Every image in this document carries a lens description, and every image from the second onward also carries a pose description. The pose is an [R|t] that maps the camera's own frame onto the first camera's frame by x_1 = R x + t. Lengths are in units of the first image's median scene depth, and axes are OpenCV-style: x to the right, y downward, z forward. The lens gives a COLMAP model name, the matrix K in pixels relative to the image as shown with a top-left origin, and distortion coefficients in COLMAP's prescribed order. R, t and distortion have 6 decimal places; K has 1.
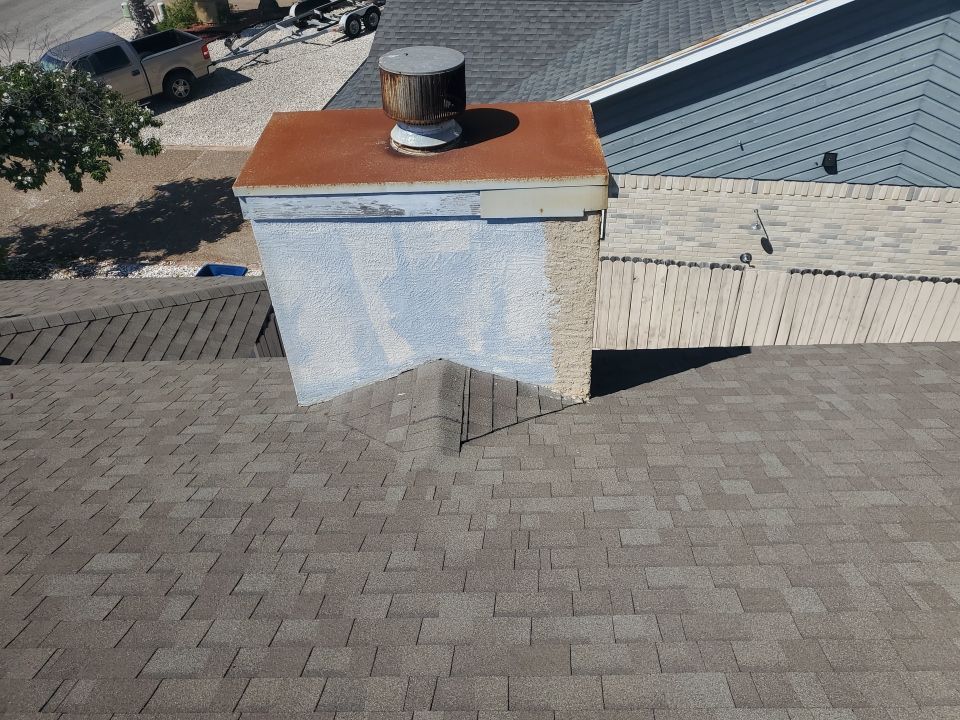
lens RADIAL K [[745.9, 0, 499.2], [0, 745.9, 359.4], [0, 0, 1]] dist [0.041437, -0.058886]
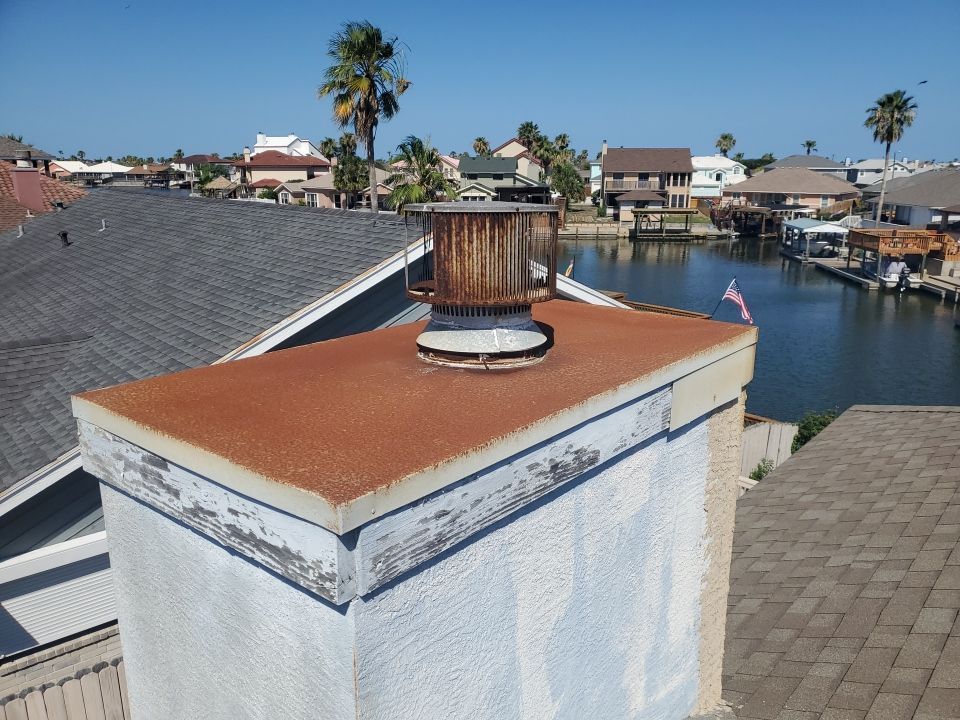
lens RADIAL K [[745.9, 0, 490.0], [0, 745.9, 360.8], [0, 0, 1]] dist [0.041437, -0.058886]
pose [[0.634504, -0.155116, 0.757195, -0.214197], [0.473667, 0.852175, -0.222344, -0.069546], [-0.610773, 0.499737, 0.614182, 0.281557]]
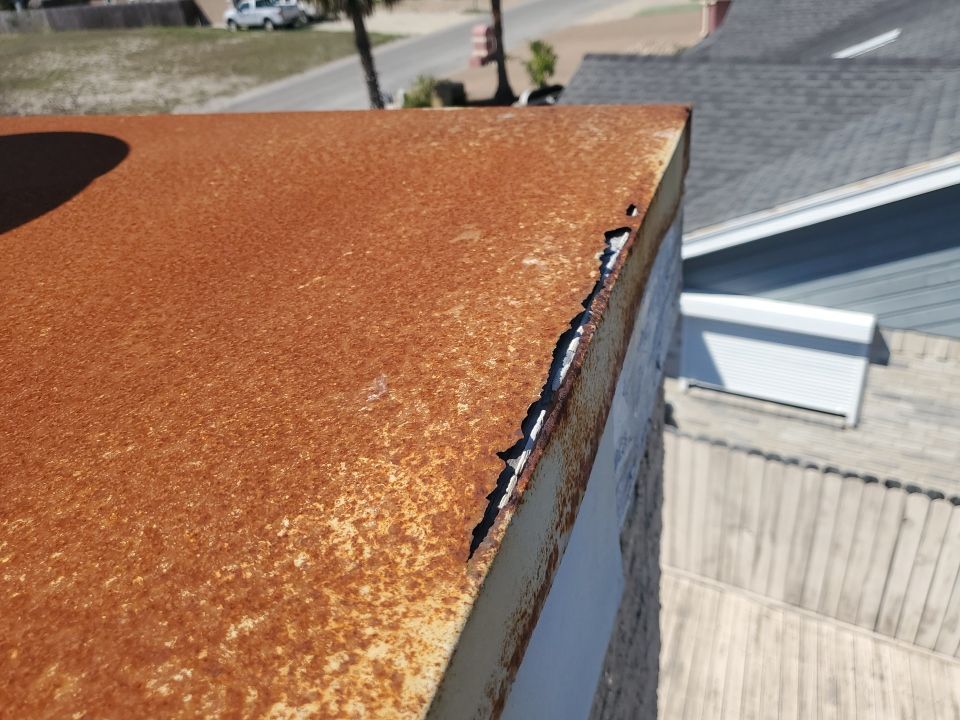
lens RADIAL K [[745.9, 0, 486.8], [0, 745.9, 355.4], [0, 0, 1]] dist [0.041437, -0.058886]
pose [[0.937263, 0.125715, -0.325167, 0.060201], [-0.165480, 0.981375, -0.097563, -0.130446], [0.306846, 0.145251, 0.940610, 0.389431]]
